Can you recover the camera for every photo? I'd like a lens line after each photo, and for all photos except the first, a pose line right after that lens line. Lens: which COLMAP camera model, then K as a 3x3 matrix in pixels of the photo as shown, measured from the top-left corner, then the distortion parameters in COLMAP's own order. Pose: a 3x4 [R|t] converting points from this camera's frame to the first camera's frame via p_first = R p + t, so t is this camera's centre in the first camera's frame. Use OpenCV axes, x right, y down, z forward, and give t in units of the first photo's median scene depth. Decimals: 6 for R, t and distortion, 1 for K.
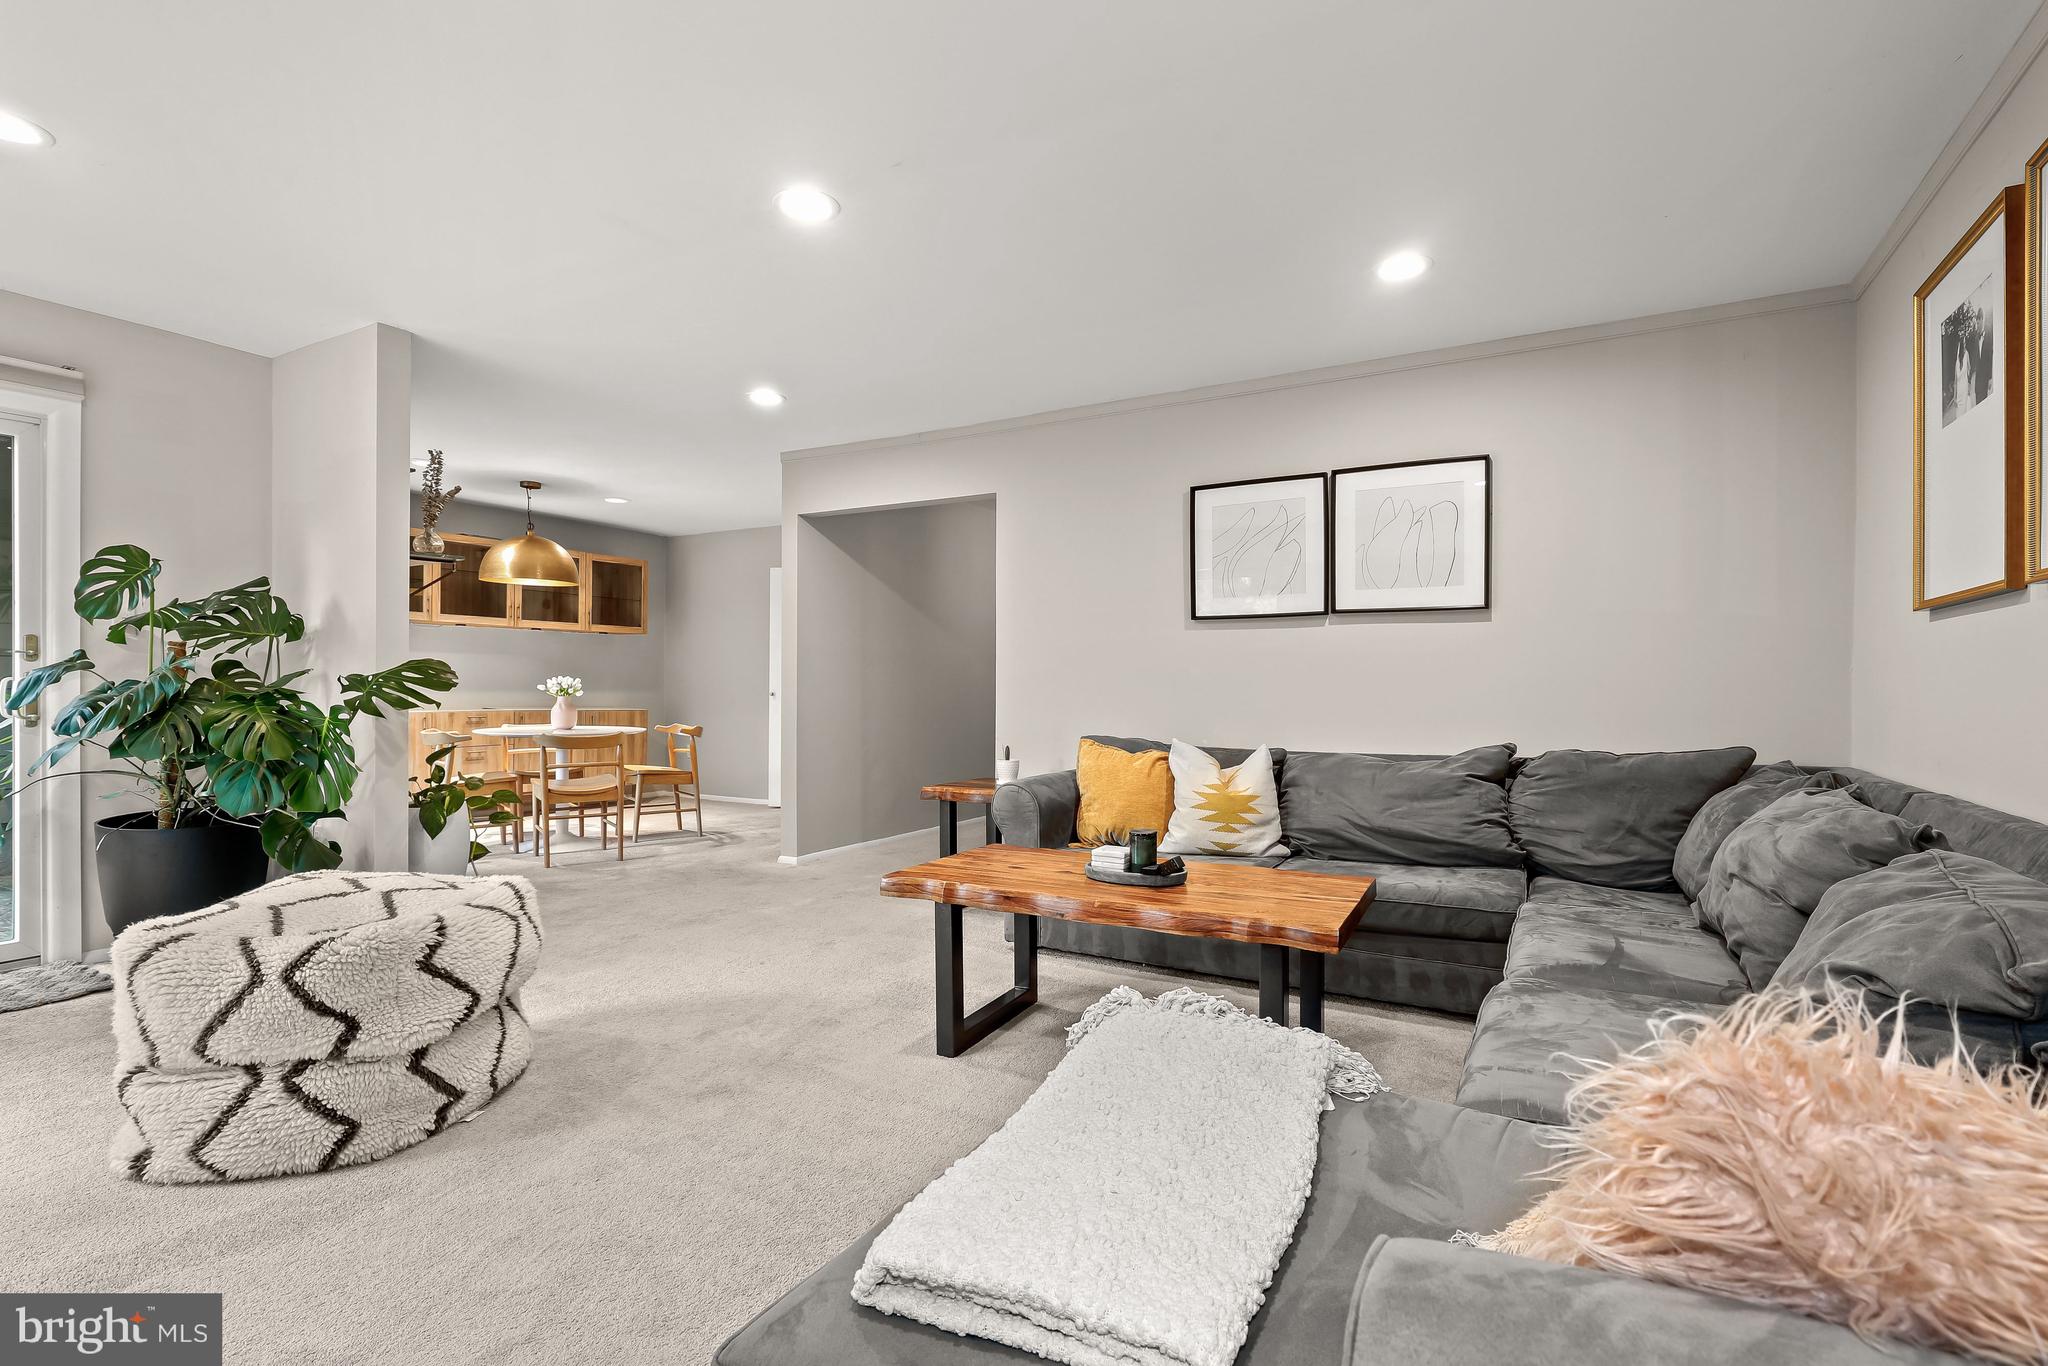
lens RADIAL K [[900.5, 0, 1010.2], [0, 900.5, 684.0], [0, 0, 1]] dist [0.001710, -0.000125]
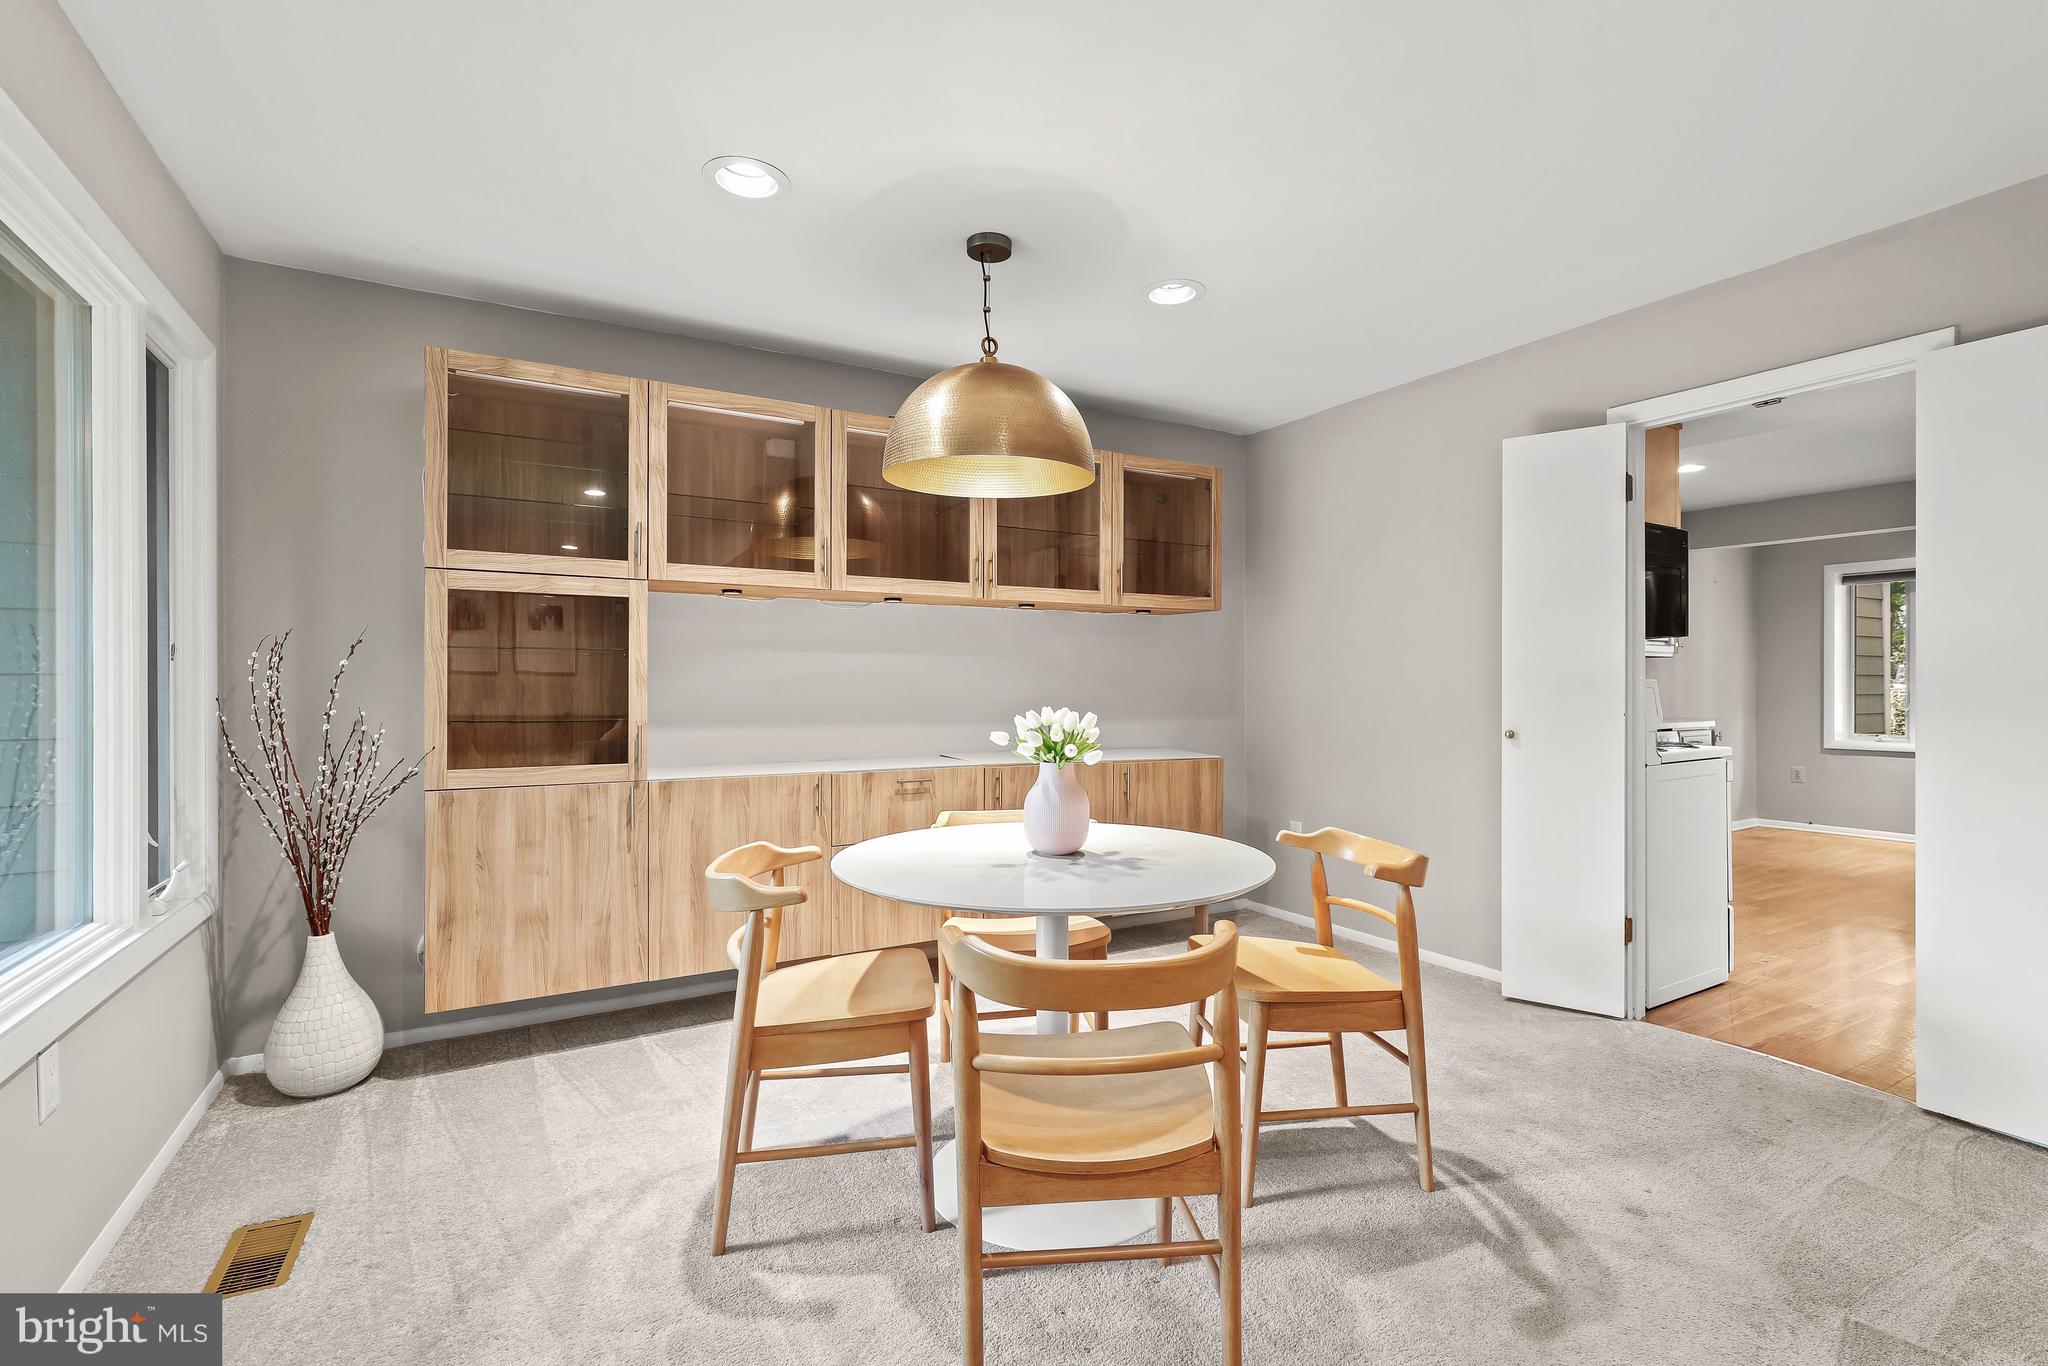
lens RADIAL K [[900.5, 0, 1028.8], [0, 900.5, 689.4], [0, 0, 1]] dist [0.001710, -0.000125]
pose [[0.859262, -0.010097, -0.511436, -0.270430], [0.009285, 0.999948, -0.004141, -0.011300], [0.511452, -0.001191, 0.859311, 0.577037]]
